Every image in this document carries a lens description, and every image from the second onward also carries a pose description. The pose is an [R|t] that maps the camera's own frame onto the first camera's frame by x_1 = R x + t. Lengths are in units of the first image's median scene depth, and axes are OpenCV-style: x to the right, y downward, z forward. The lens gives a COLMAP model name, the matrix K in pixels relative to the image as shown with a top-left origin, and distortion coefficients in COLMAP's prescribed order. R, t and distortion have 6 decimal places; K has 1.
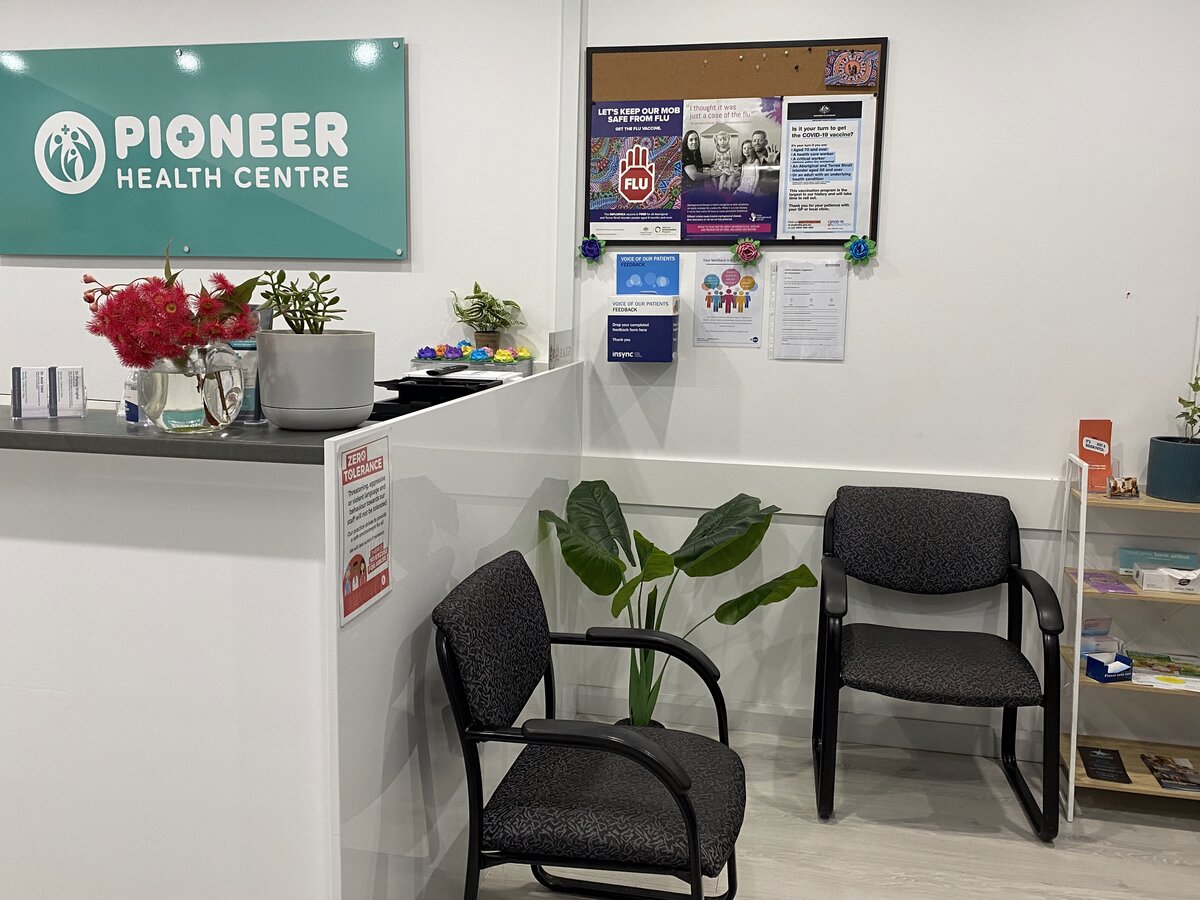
lens RADIAL K [[1064.6, 0, 597.2], [0, 1064.6, 454.1], [0, 0, 1]] dist [0.032273, -0.064680]
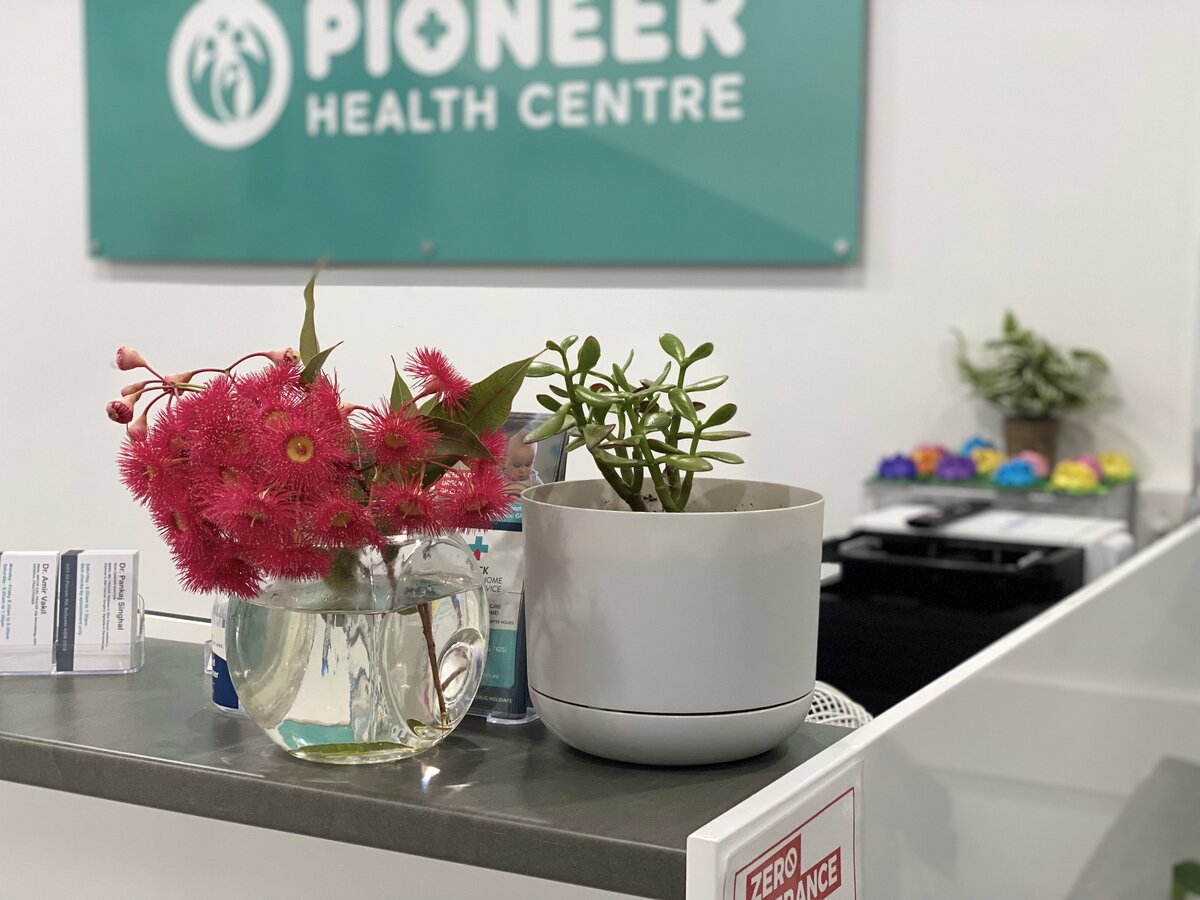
lens RADIAL K [[1821.4, 0, 603.3], [0, 1821.4, 447.9], [0, 0, 1]] dist [0.190673, 0.000000]
pose [[0.958807, 0.016510, -0.283577, -0.062189], [-0.035036, 0.997560, -0.060383, -0.054387], [0.281888, 0.067831, 0.957046, 0.223193]]
